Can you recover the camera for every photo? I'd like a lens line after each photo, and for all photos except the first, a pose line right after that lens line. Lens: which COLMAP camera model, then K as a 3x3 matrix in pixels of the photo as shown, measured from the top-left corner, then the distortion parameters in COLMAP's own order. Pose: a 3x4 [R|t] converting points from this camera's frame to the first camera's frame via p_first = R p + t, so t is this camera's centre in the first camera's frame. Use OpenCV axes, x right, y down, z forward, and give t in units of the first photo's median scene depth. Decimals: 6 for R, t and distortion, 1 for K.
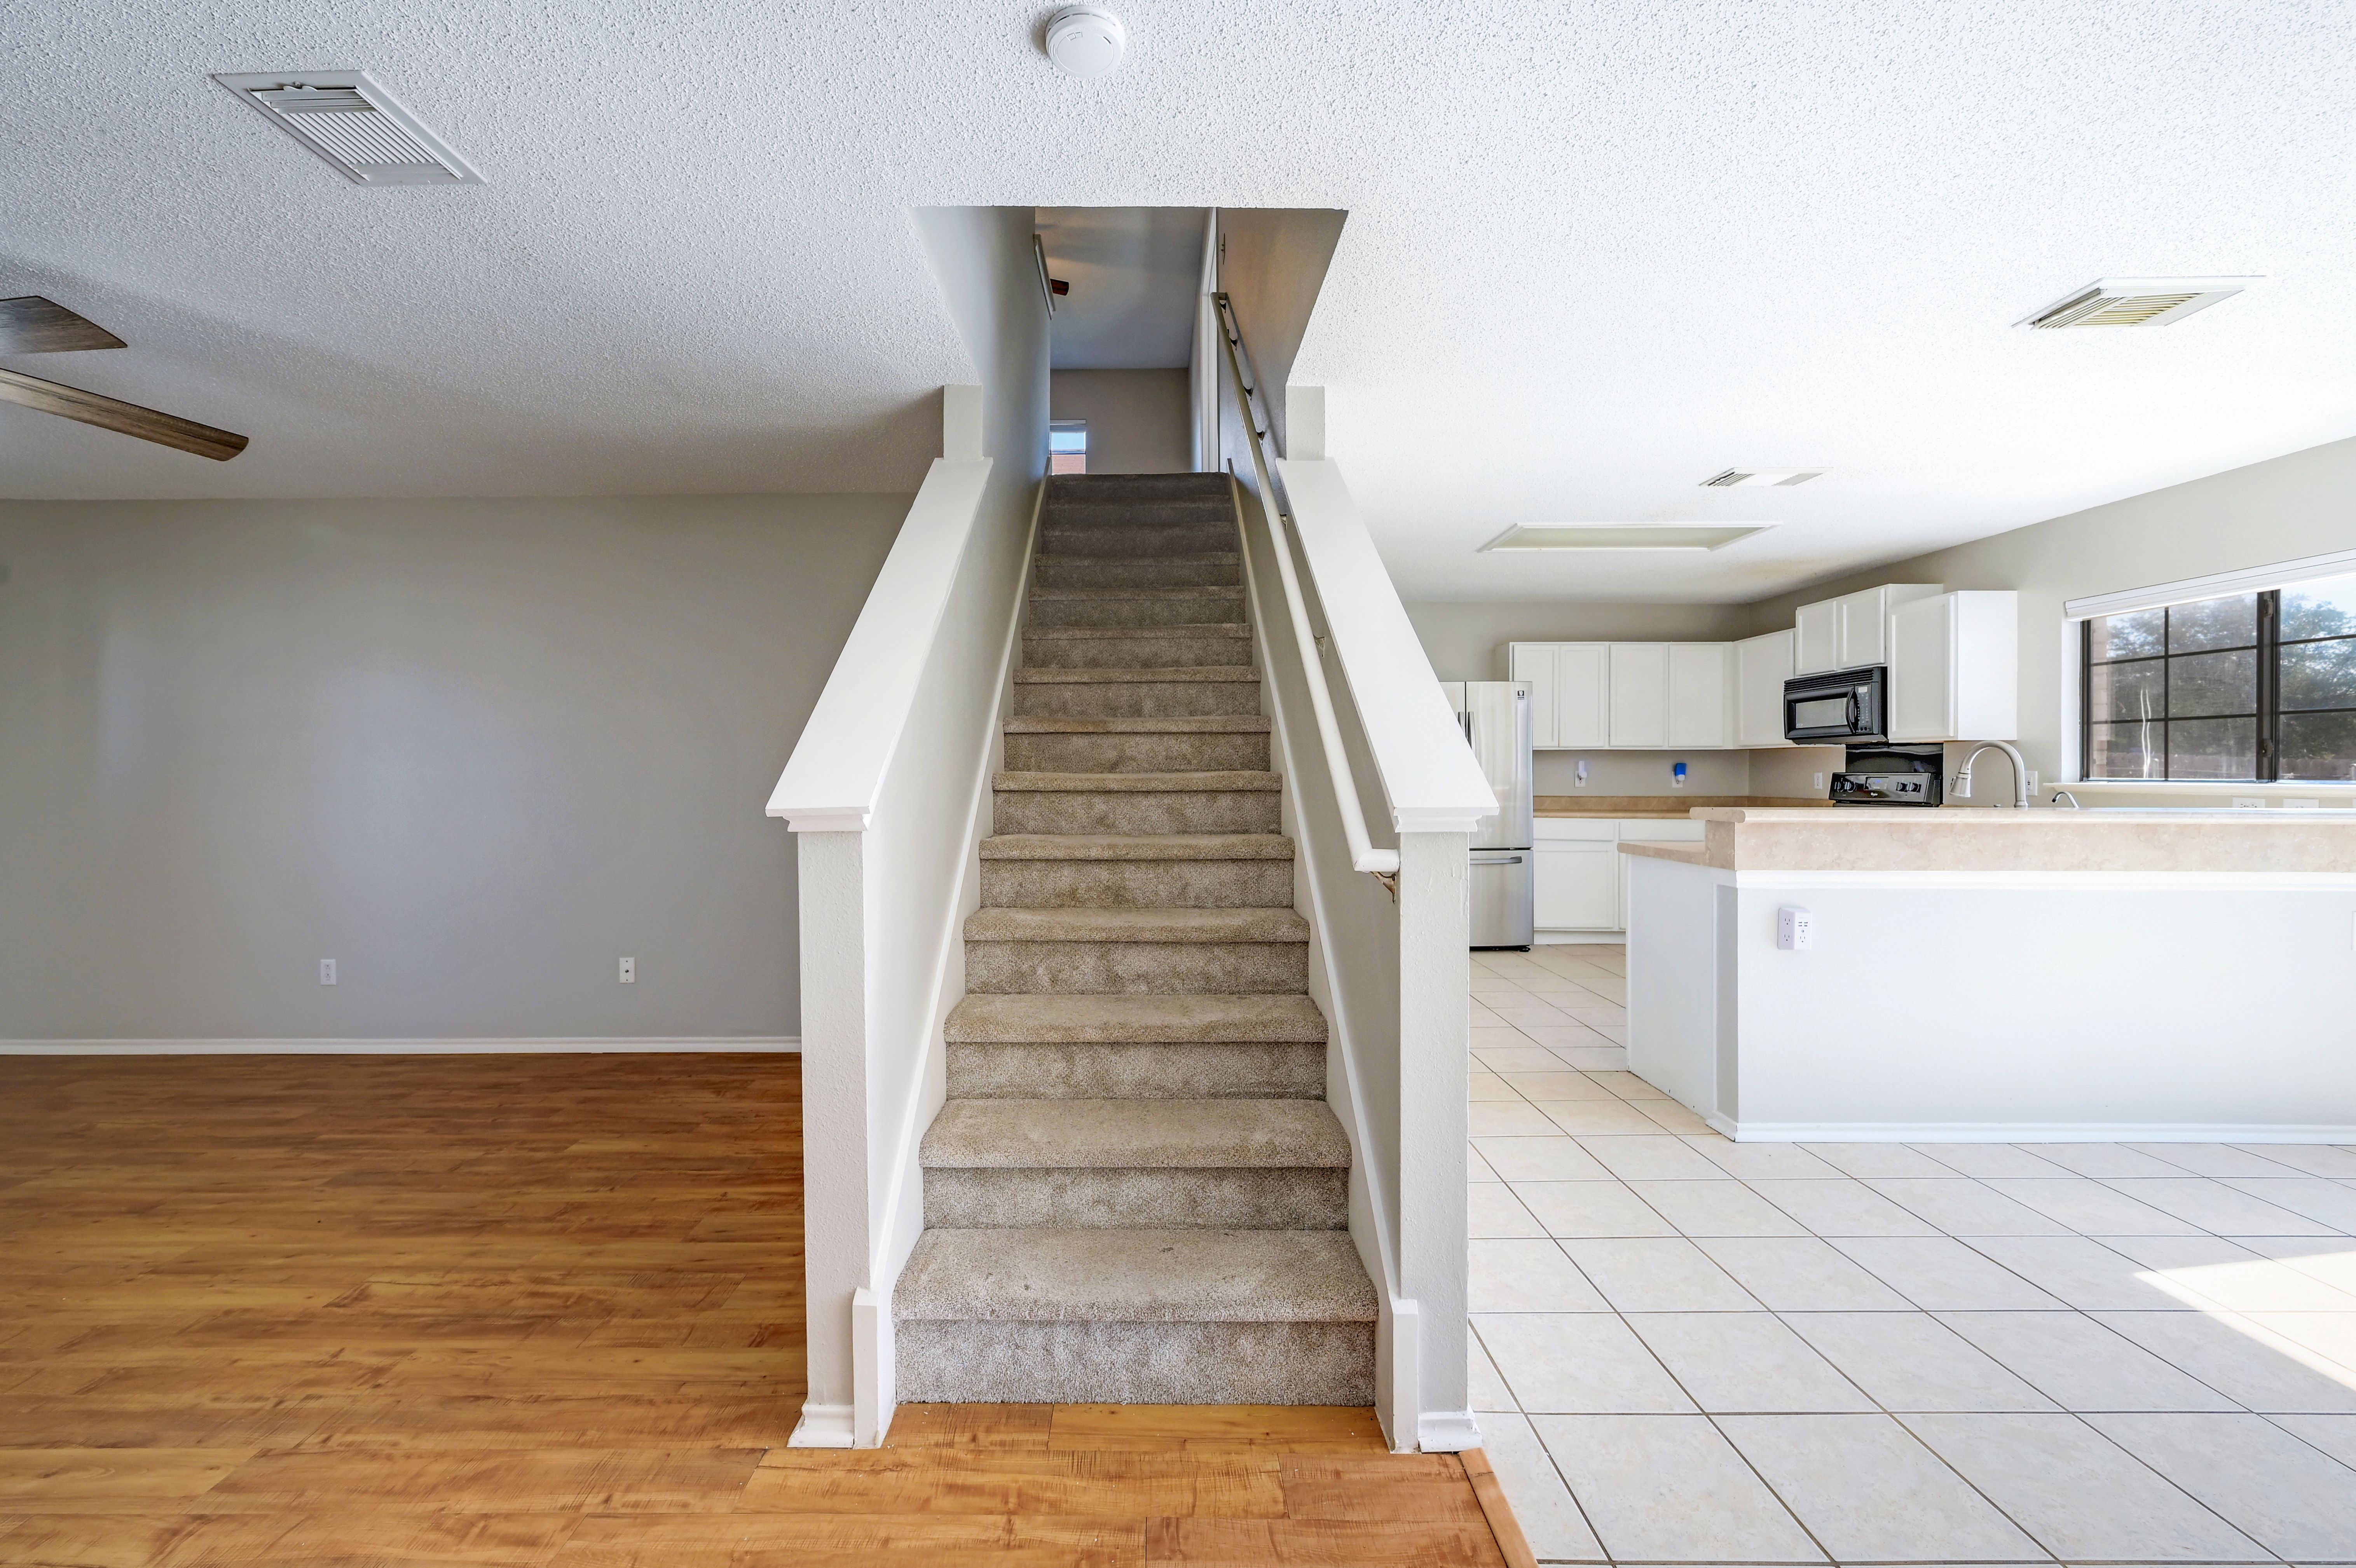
lens RADIAL K [[973.9, 0, 1139.7], [0, 973.9, 773.6], [0, 0, 1]] dist [0.000212, -0.000180]
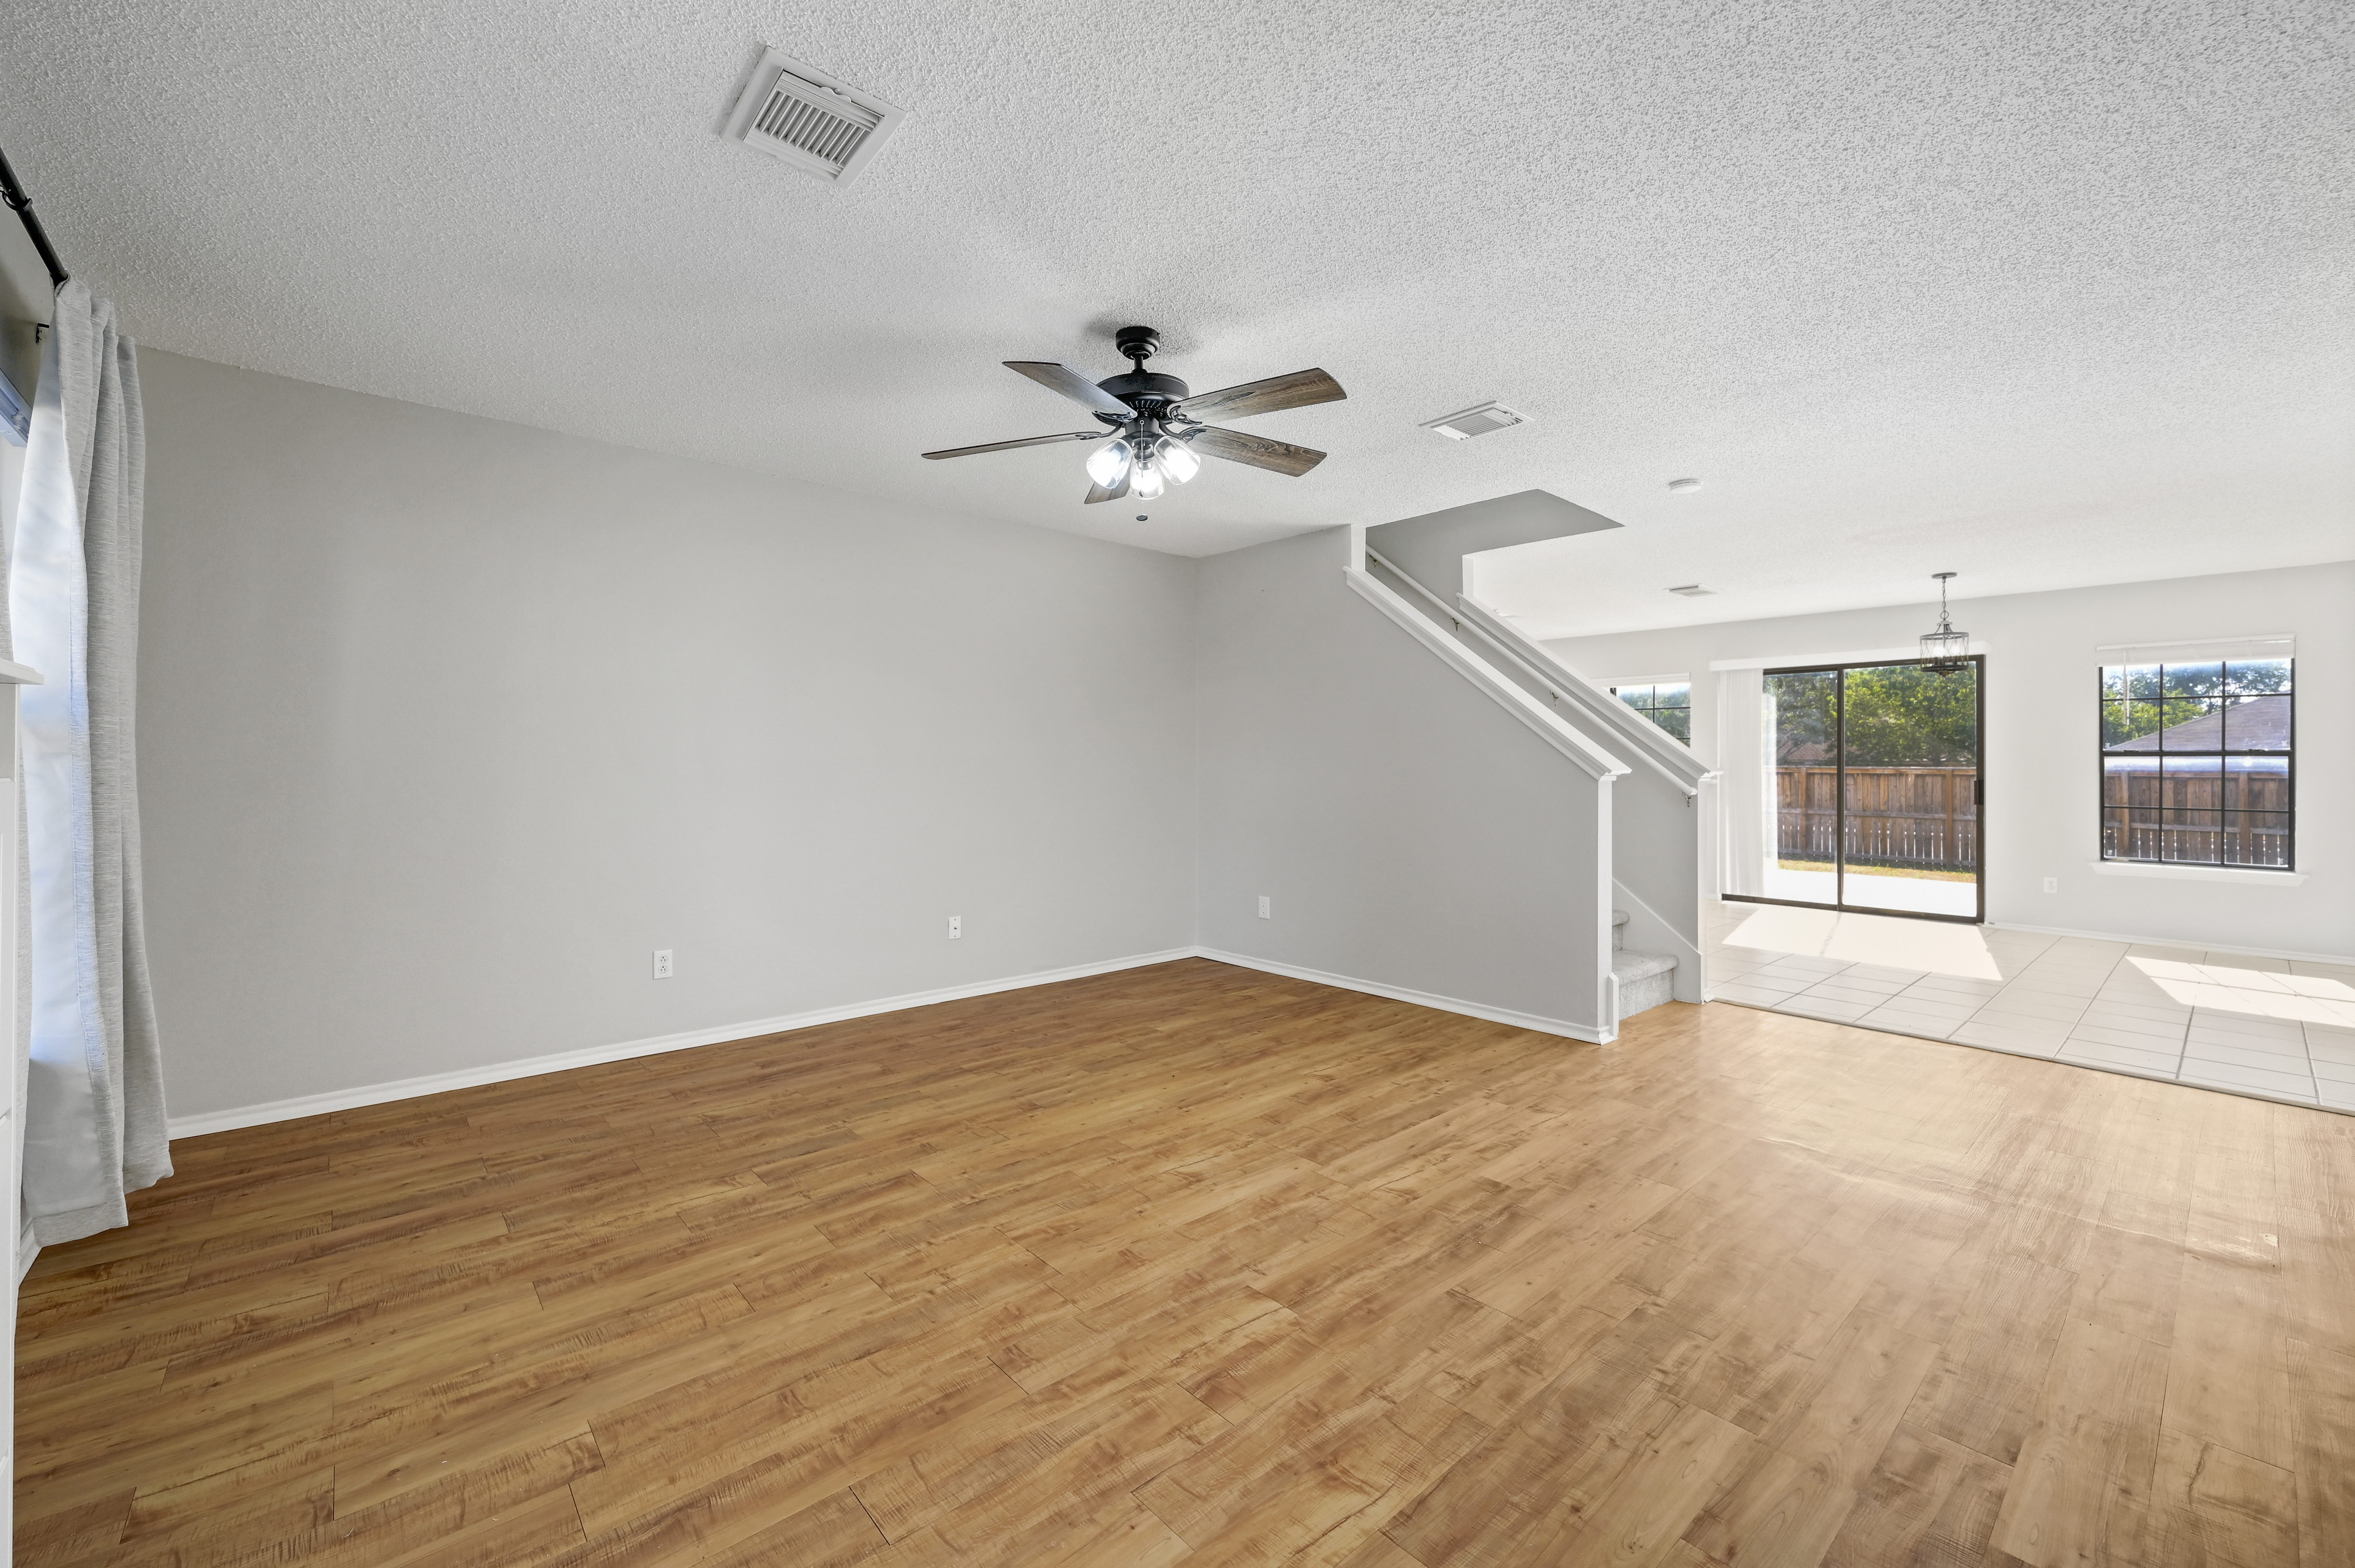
lens RADIAL K [[957.2, 0, 1177.6], [0, 957.2, 769.1], [0, 0, 1]] dist [0.000331, 0.000215]
pose [[0.739212, 0.006214, 0.673444, -1.492498], [-0.004917, 0.999981, -0.003830, 0.026182], [-0.673454, -0.000480, 0.739229, -0.003867]]
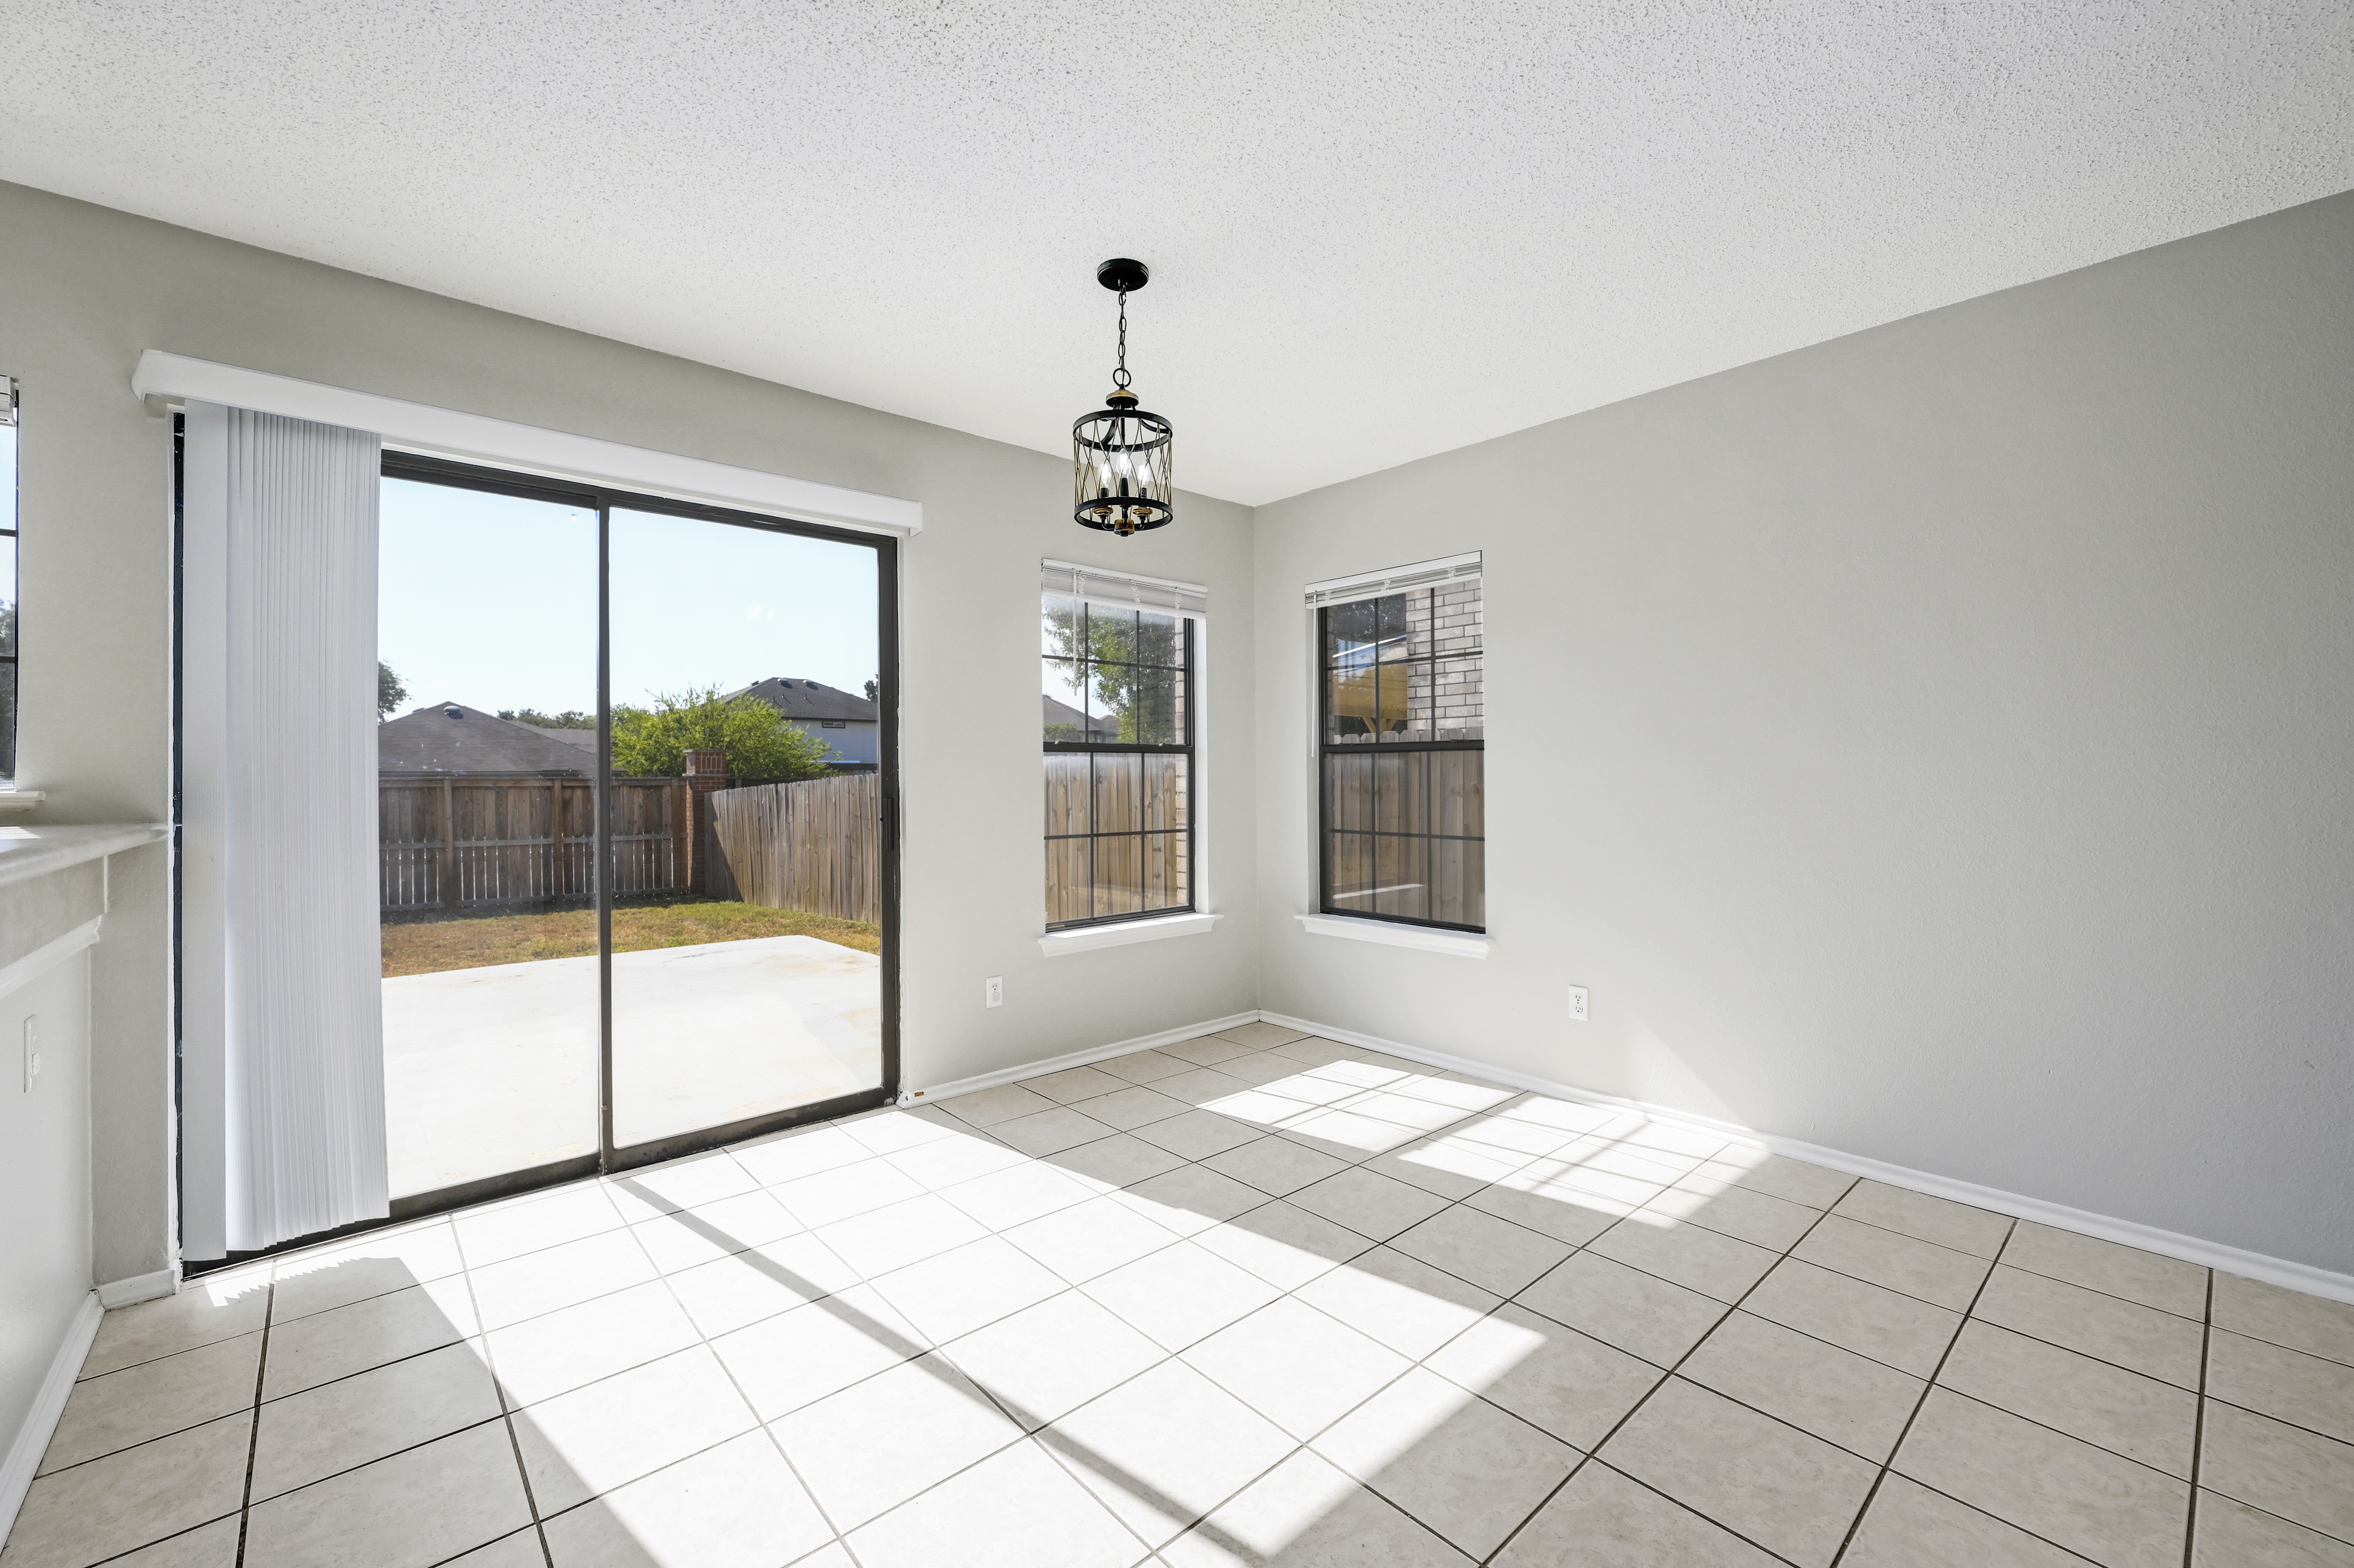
lens RADIAL K [[956.9, 0, 1174.5], [0, 956.9, 770.8], [0, 0, 1]] dist [0.000331, 0.000215]
pose [[-0.676181, 0.008816, 0.736683, 0.425634], [0.010333, 0.999944, -0.002482, 0.009937], [-0.736663, 0.005934, -0.676234, 0.896219]]
